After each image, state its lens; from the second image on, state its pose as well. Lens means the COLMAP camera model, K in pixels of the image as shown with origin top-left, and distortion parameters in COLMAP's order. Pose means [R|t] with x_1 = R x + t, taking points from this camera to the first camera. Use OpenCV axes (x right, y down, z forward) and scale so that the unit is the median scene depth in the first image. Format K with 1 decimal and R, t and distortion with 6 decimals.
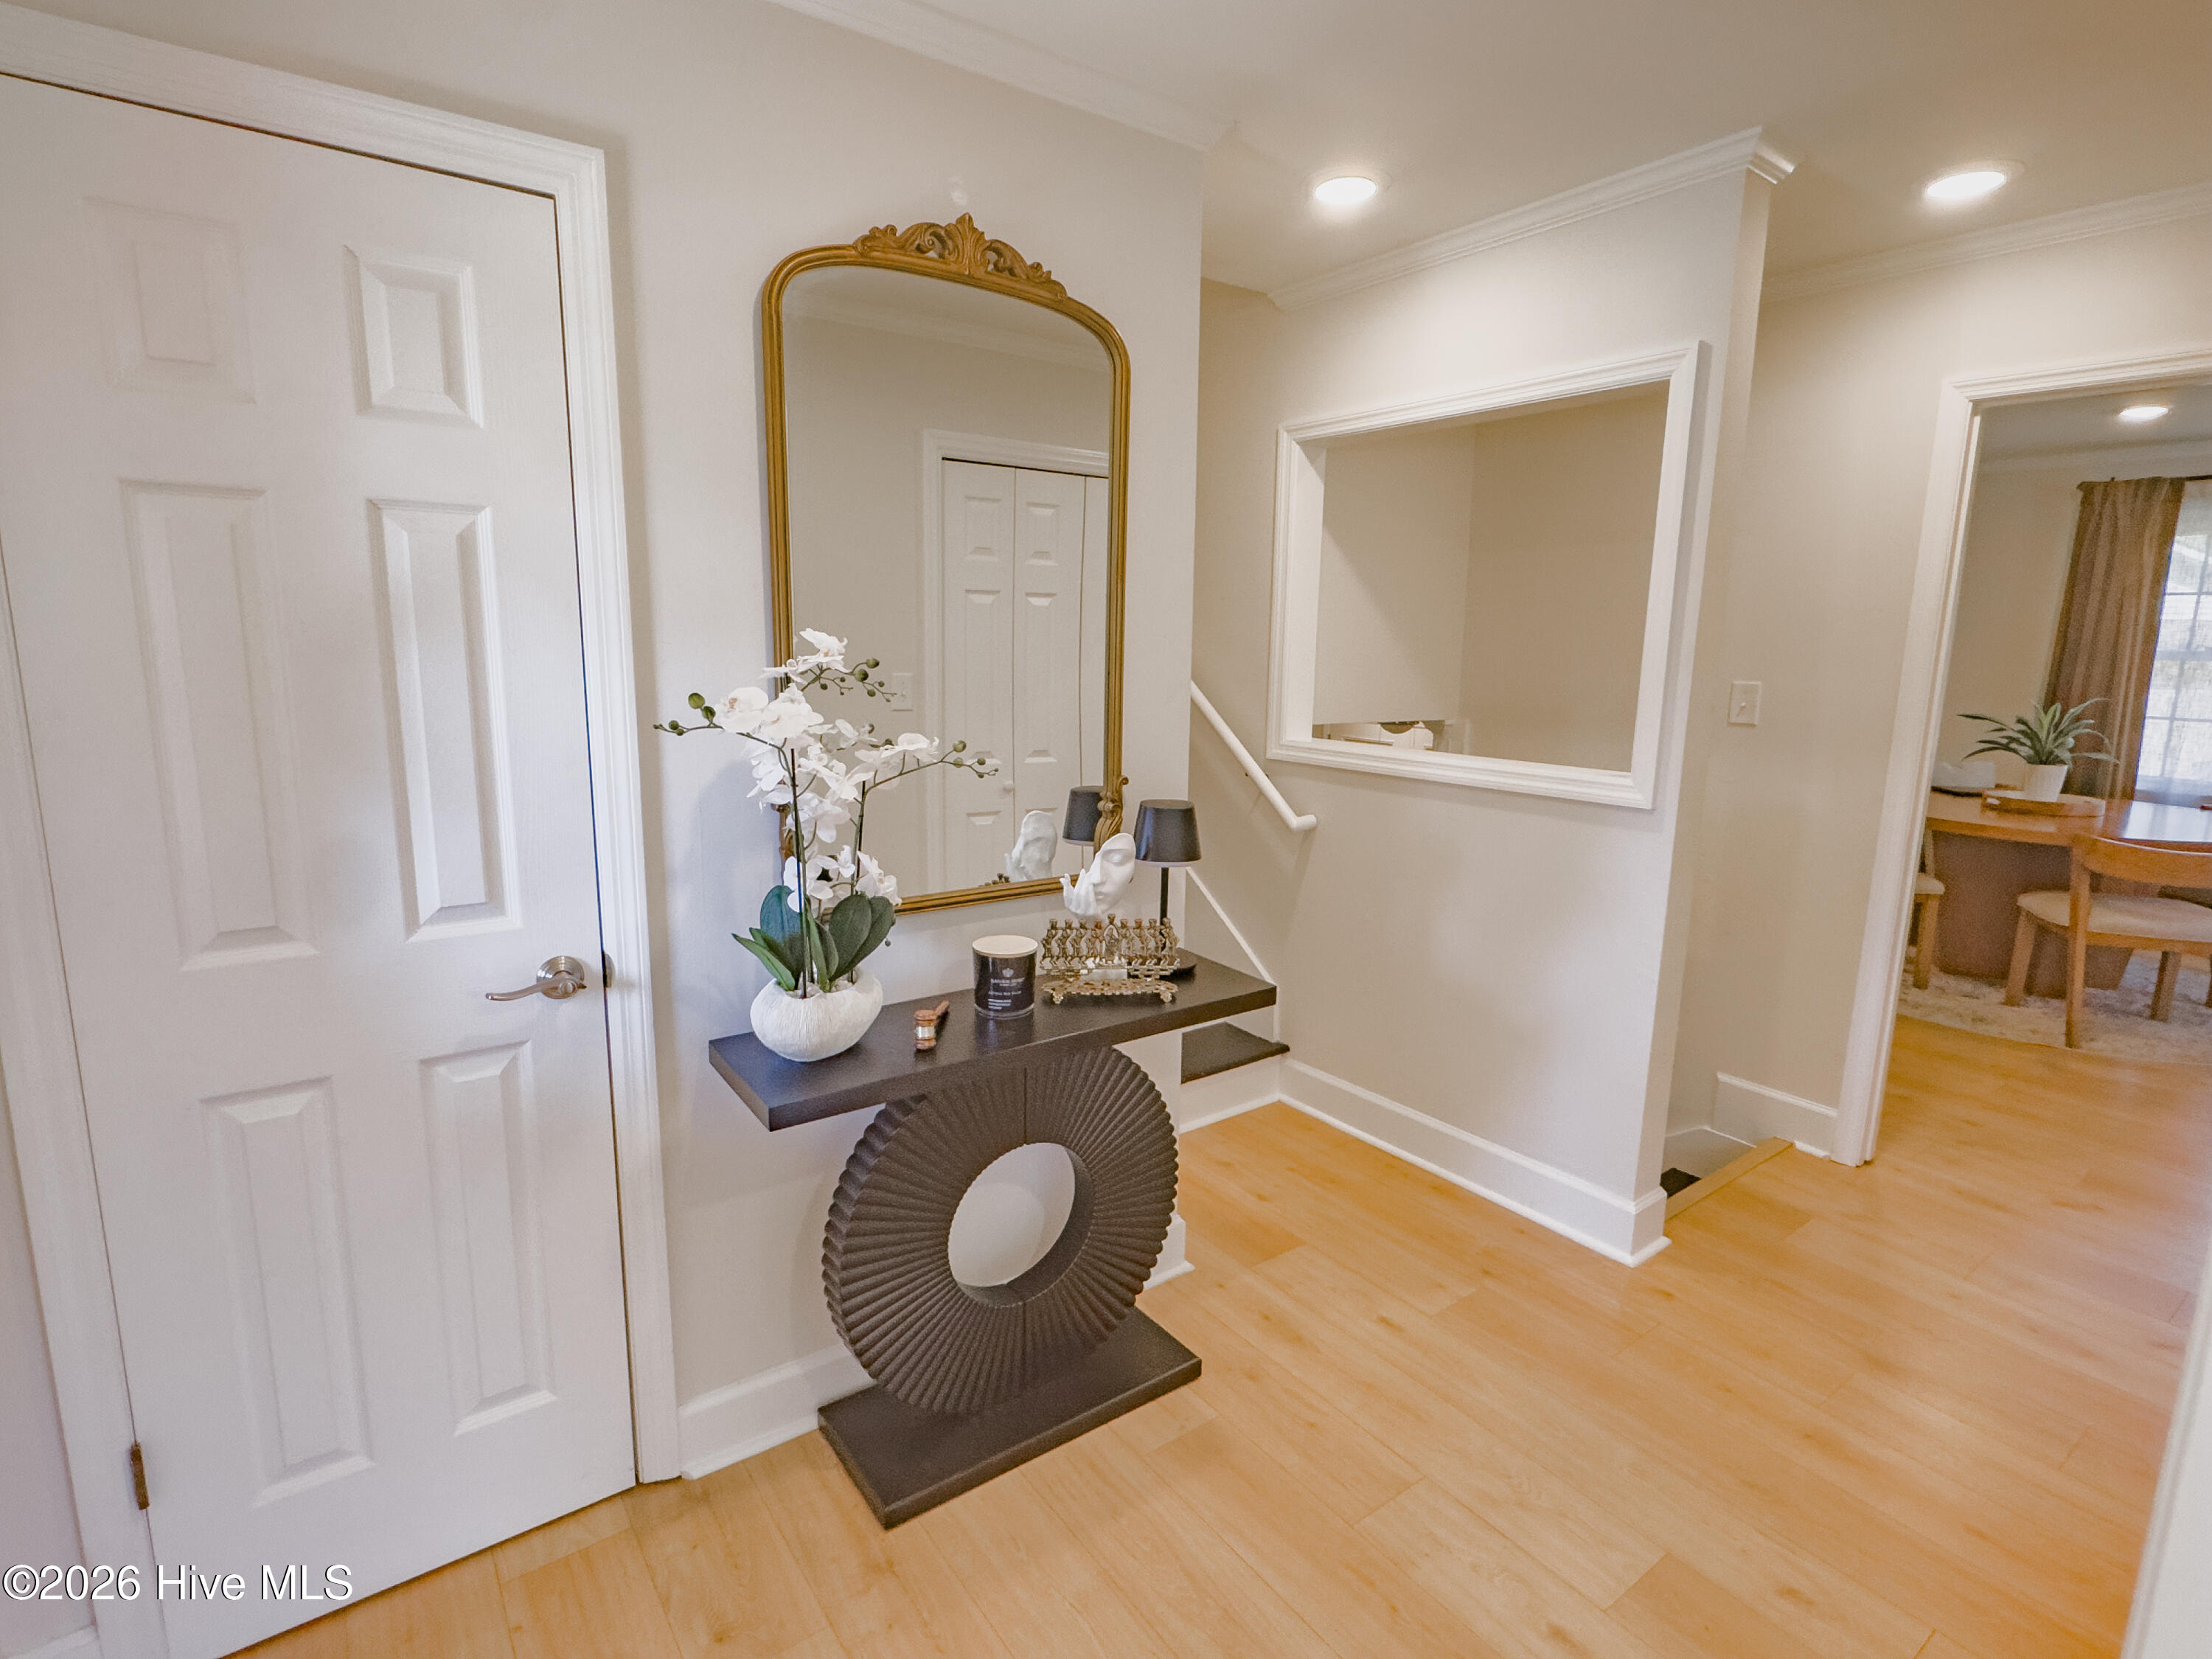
lens RADIAL K [[1090.0, 0, 1063.8], [0, 1090.0, 833.6], [0, 0, 1]] dist [0.000563, 0.000035]
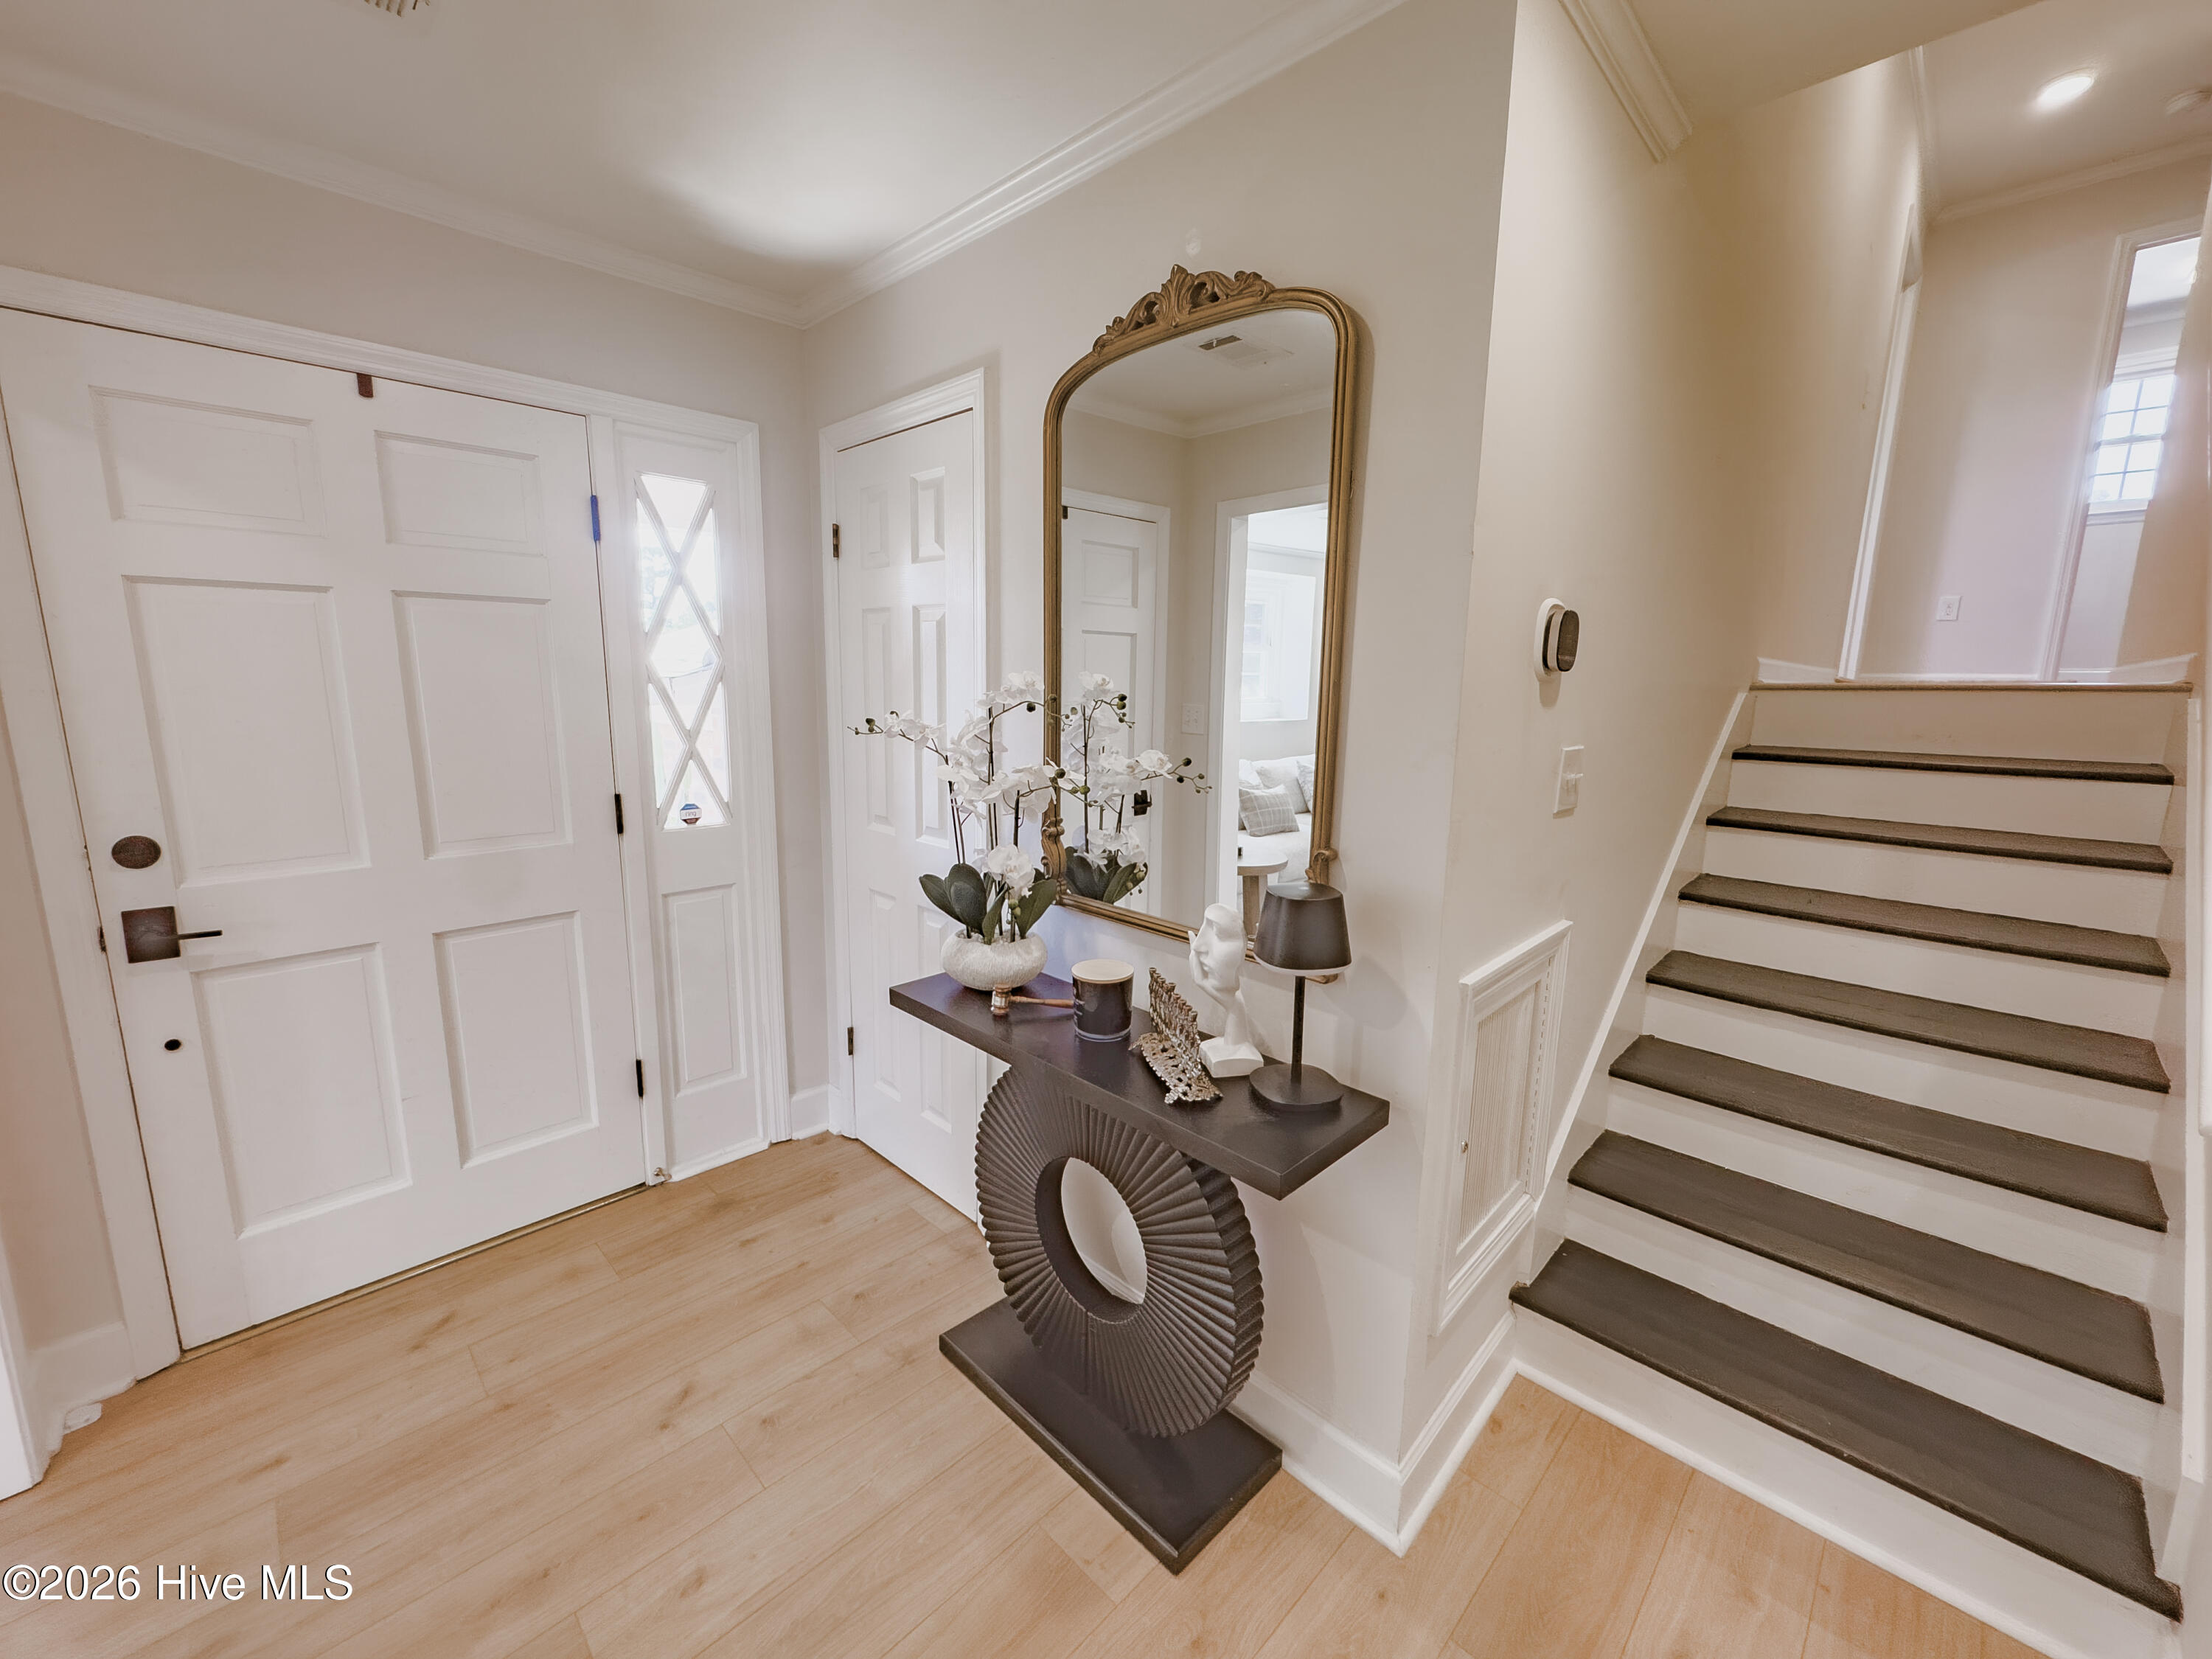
lens RADIAL K [[890.3, 0, 1106.0], [0, 890.3, 829.5], [0, 0, 1]] dist [-0.000665, 0.000668]
pose [[0.174812, 0.165643, -0.970568, 0.803027], [-0.181776, 0.974232, 0.133528, -0.157159], [0.967677, 0.153084, 0.200418, 0.864059]]
